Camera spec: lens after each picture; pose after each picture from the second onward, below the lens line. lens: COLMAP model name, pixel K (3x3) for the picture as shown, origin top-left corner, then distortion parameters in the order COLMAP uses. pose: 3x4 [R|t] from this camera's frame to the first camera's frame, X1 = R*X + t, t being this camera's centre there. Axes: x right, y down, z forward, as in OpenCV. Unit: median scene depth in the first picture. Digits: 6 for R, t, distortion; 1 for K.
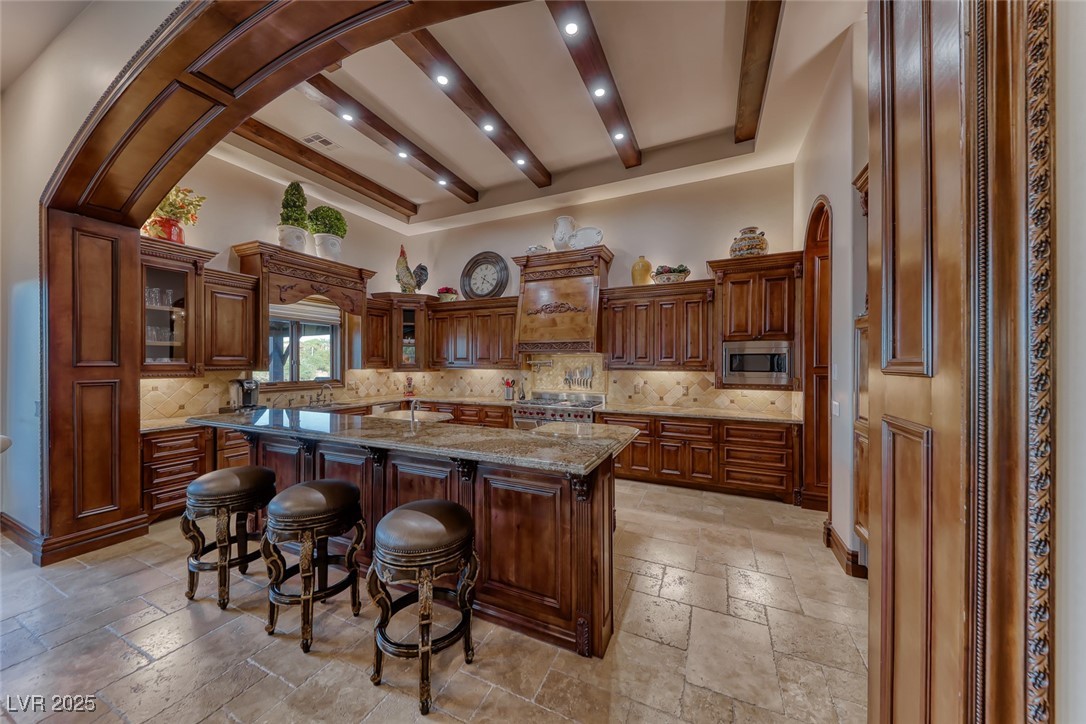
lens RADIAL K [[374.0, 0, 538.4], [0, 374.0, 366.2], [0, 0, 1]] dist [0.005912, -0.002804]
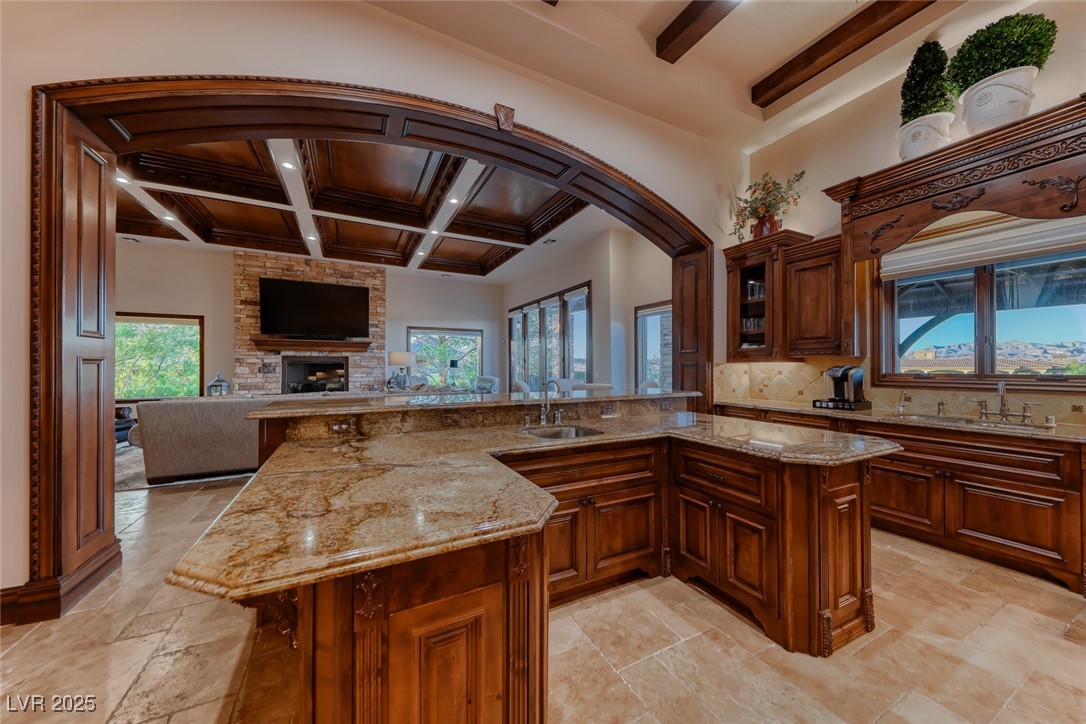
lens RADIAL K [[374.0, 0, 540.7], [0, 374.0, 368.7], [0, 0, 1]] dist [0.005912, -0.002804]
pose [[-0.613249, 0.004211, -0.789879, 0.193095], [-0.006669, 0.999923, 0.010508, 0.029031], [0.789862, 0.011712, -0.613173, 0.813190]]
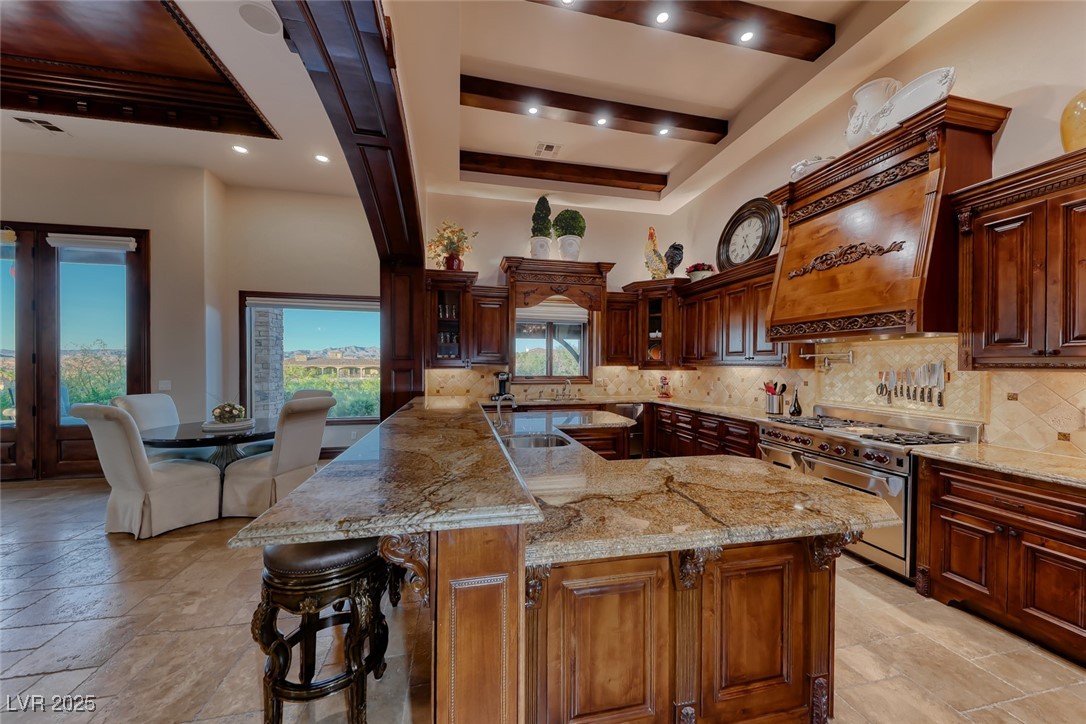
lens RADIAL K [[374.0, 0, 537.4], [0, 374.0, 368.9], [0, 0, 1]] dist [0.005912, -0.002804]
pose [[0.604673, 0.012388, -0.796377, 0.215974], [-0.012570, 0.999903, 0.006010, 0.013282], [0.796375, 0.006376, 0.604770, 0.294194]]
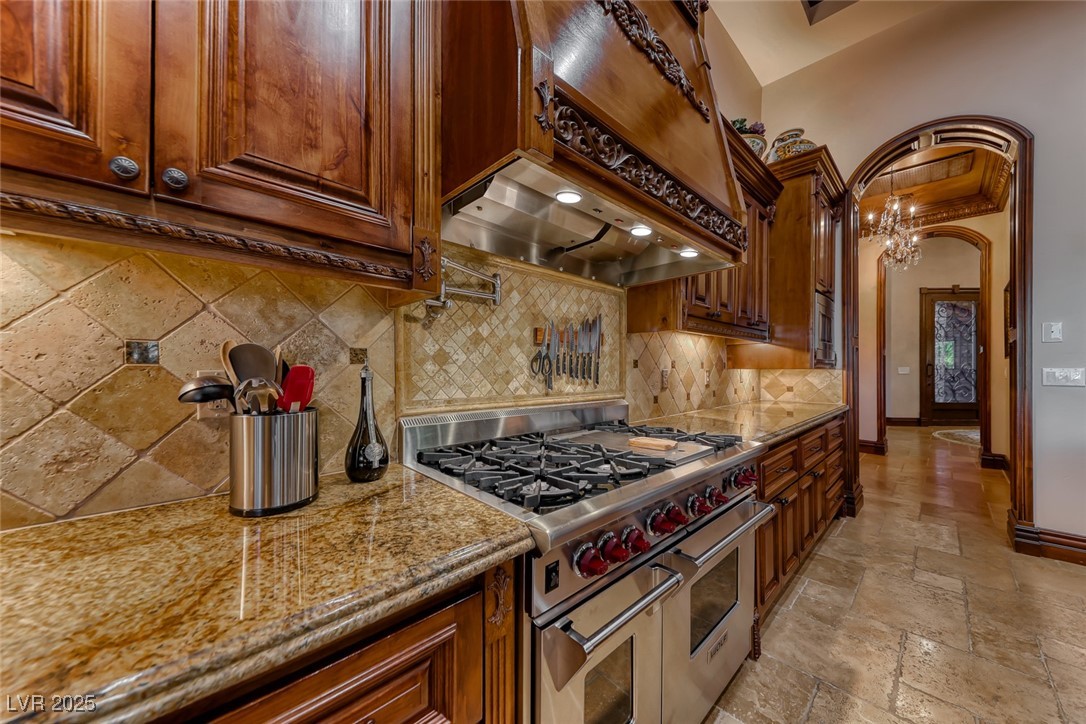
lens RADIAL K [[374.0, 0, 544.0], [0, 374.0, 365.3], [0, 0, 1]] dist [0.005912, -0.002804]
pose [[0.360608, 0.004330, 0.932707, -0.187140], [0.005394, 0.999963, -0.006728, 0.045036], [-0.932702, 0.007457, 0.360572, 0.946178]]
